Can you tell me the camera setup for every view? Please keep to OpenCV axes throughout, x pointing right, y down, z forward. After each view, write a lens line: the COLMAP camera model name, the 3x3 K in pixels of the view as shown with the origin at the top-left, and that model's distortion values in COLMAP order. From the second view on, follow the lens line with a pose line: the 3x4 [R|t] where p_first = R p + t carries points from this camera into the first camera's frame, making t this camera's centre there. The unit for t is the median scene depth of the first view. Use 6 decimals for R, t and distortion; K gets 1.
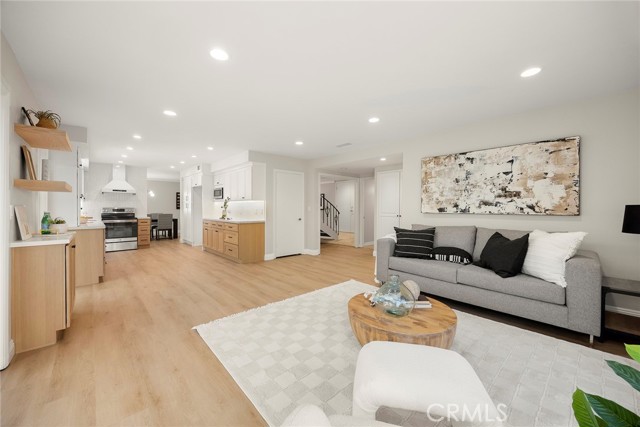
lens RADIAL K [[247.7, 0, 314.9], [0, 247.7, 212.6], [0, 0, 1]] dist [0.002872, 0.000188]
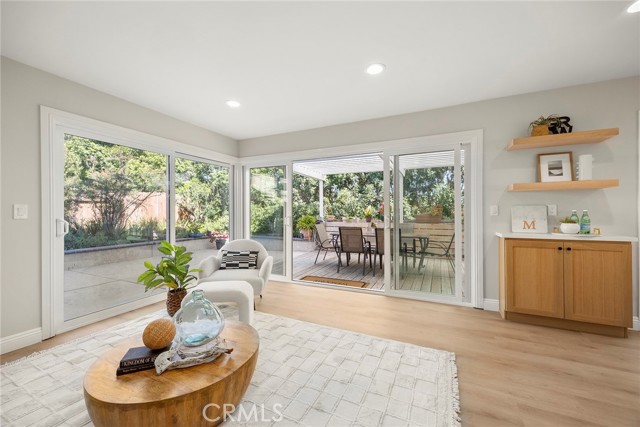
lens RADIAL K [[247.7, 0, 324.3], [0, 247.7, 211.7], [0, 0, 1]] dist [0.002872, 0.000188]
pose [[-0.912325, 0.002476, -0.409459, 0.108208], [-0.004175, 0.999874, 0.015347, -0.004736], [0.409445, 0.015711, -0.912199, 0.752584]]
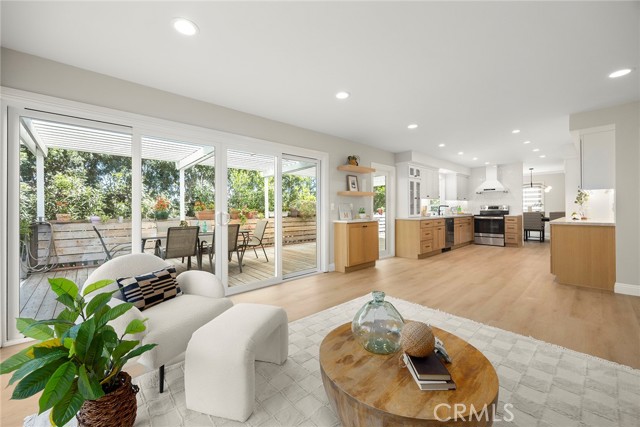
lens RADIAL K [[247.7, 0, 316.0], [0, 247.7, 209.1], [0, 0, 1]] dist [0.002872, 0.000188]
pose [[0.005136, -0.001849, -0.999985, 0.406286], [-0.012889, 0.999915, -0.001915, 0.010905], [0.999904, 0.012898, 0.005112, 0.328828]]
